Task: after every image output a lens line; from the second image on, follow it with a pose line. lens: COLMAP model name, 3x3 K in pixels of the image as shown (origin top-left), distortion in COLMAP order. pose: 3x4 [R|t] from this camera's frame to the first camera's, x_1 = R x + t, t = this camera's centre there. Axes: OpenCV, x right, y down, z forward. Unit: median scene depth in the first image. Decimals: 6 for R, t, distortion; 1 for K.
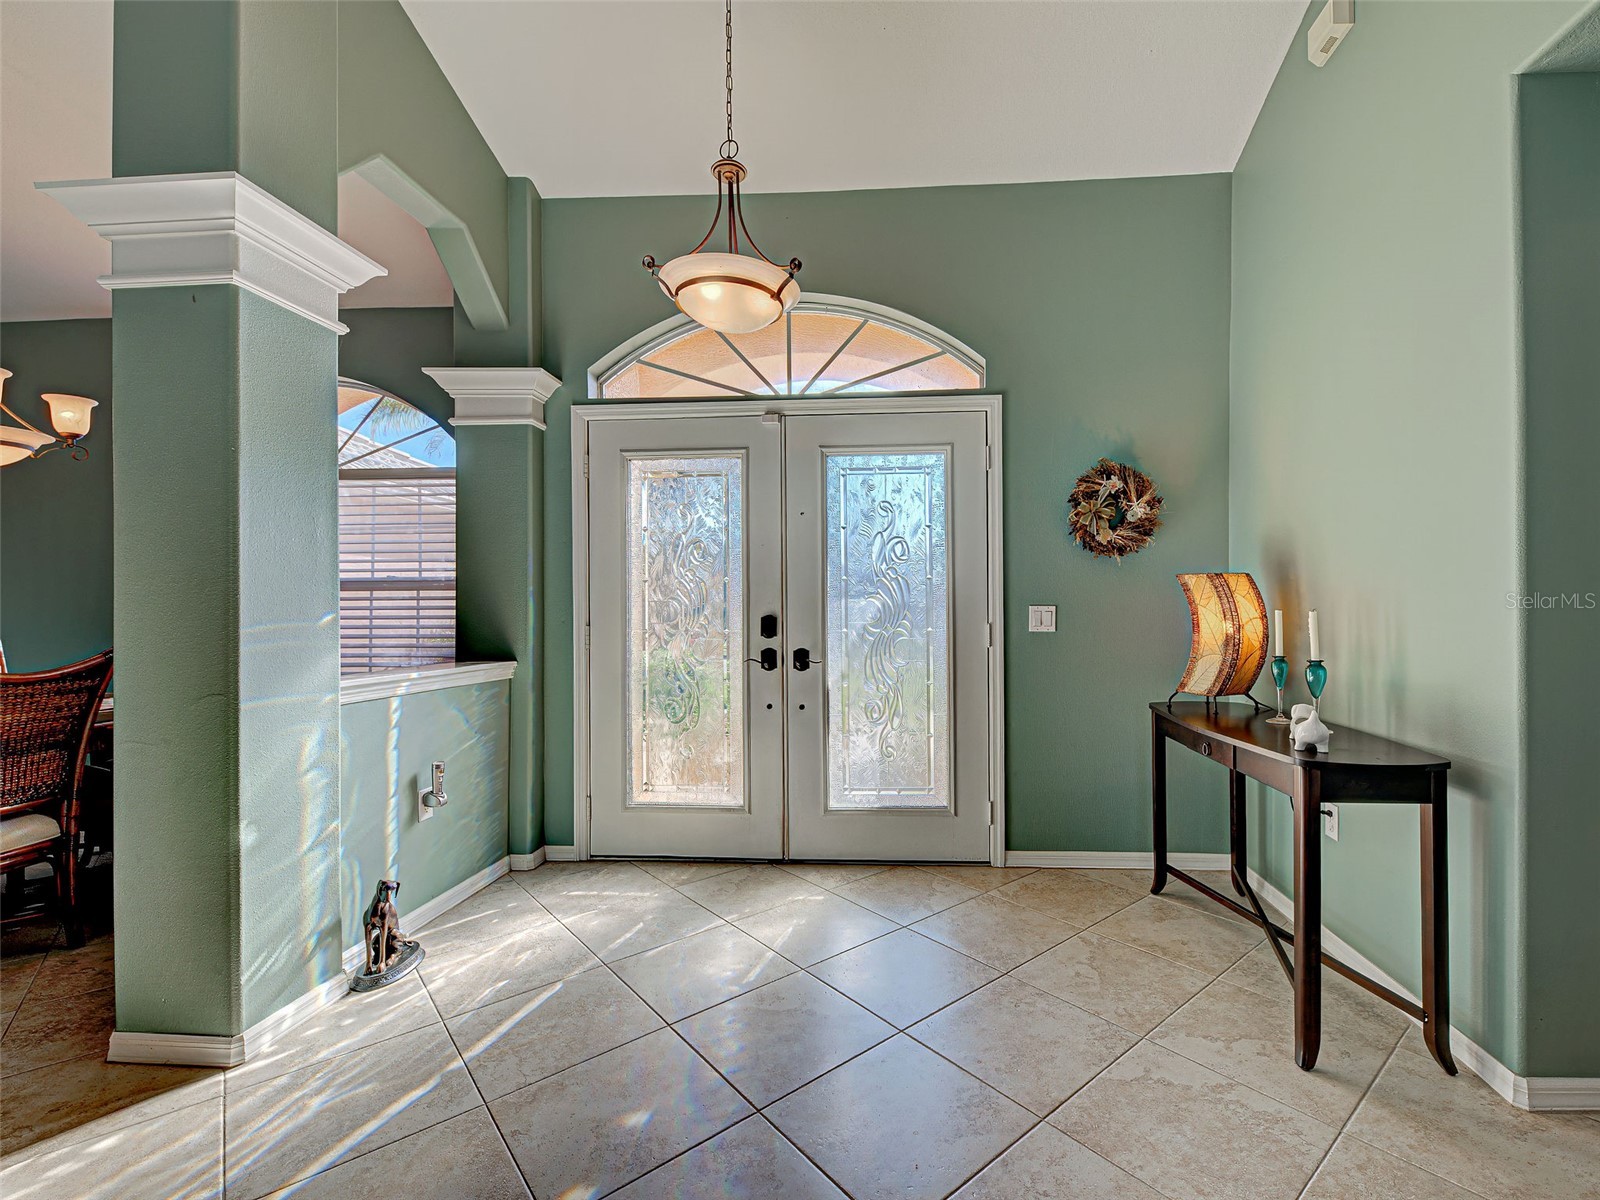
lens RADIAL K [[796.7, 0, 825.4], [0, 796.7, 613.1], [0, 0, 1]] dist [0.010686, -0.002584]
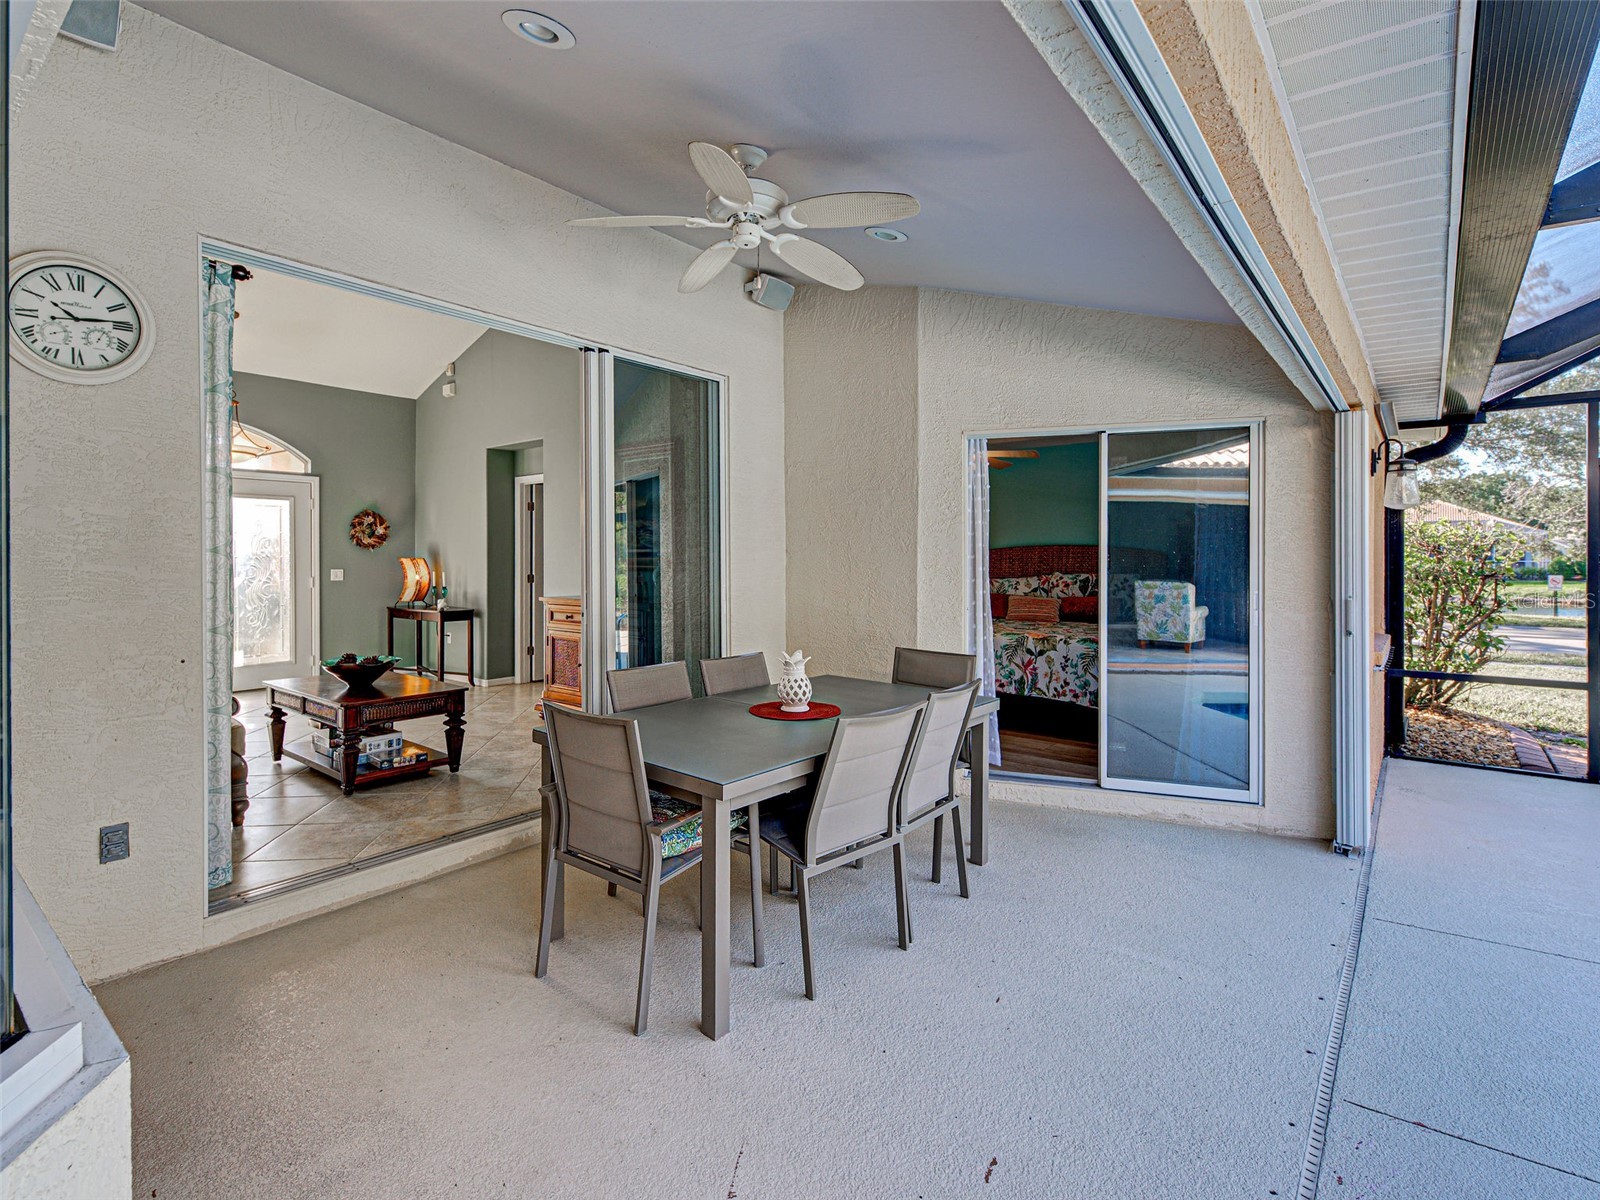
lens RADIAL K [[800.7, 0, 772.2], [0, 800.7, 552.4], [0, 0, 1]] dist [0.010873, -0.003471]
pose [[0.605203, 0.010486, 0.796002, -0.906811], [0.001738, 0.999893, -0.014493, -0.024546], [-0.796070, 0.010155, 0.605120, -1.566534]]
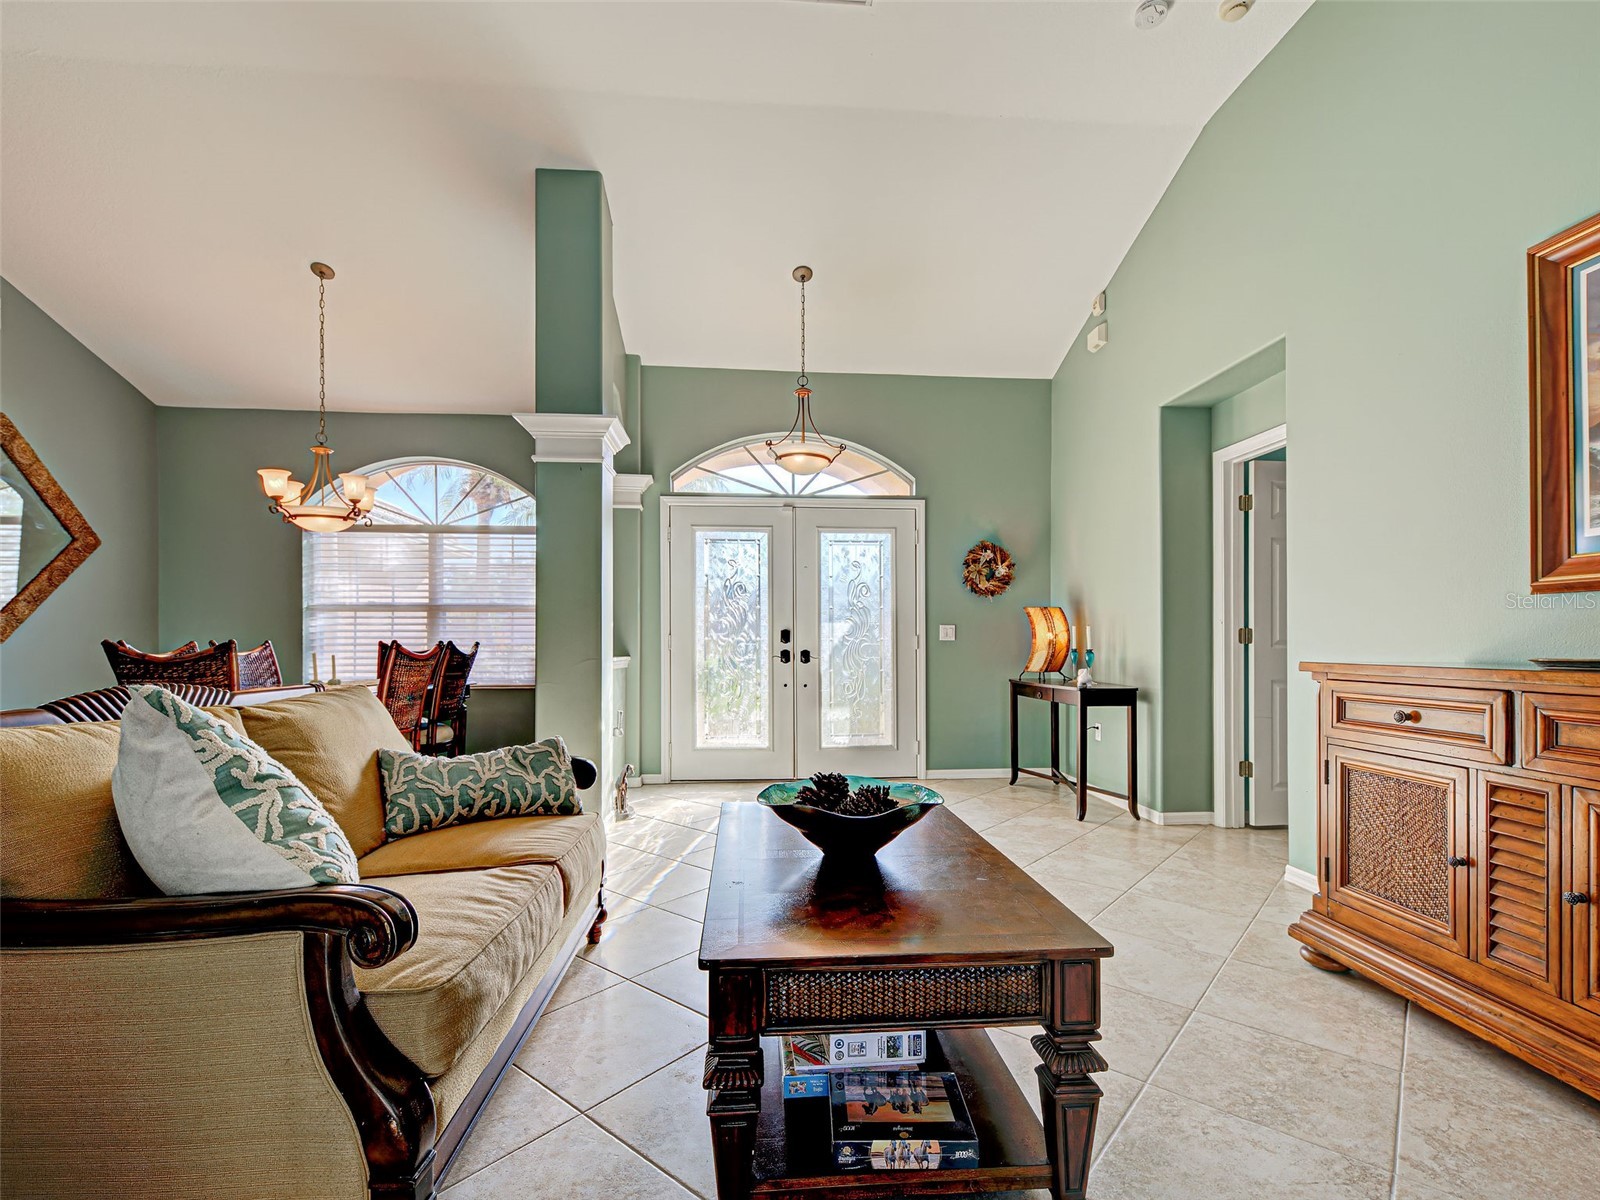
lens RADIAL K [[794.1, 0, 782.4], [0, 794.1, 635.6], [0, 0, 1]] dist [-0.001317, -0.003759]
pose [[0.990215, 0.007398, 0.139353, -0.342555], [-0.005932, 0.999923, -0.010933, 0.037373], [-0.139423, 0.010000, 0.990182, -0.686629]]
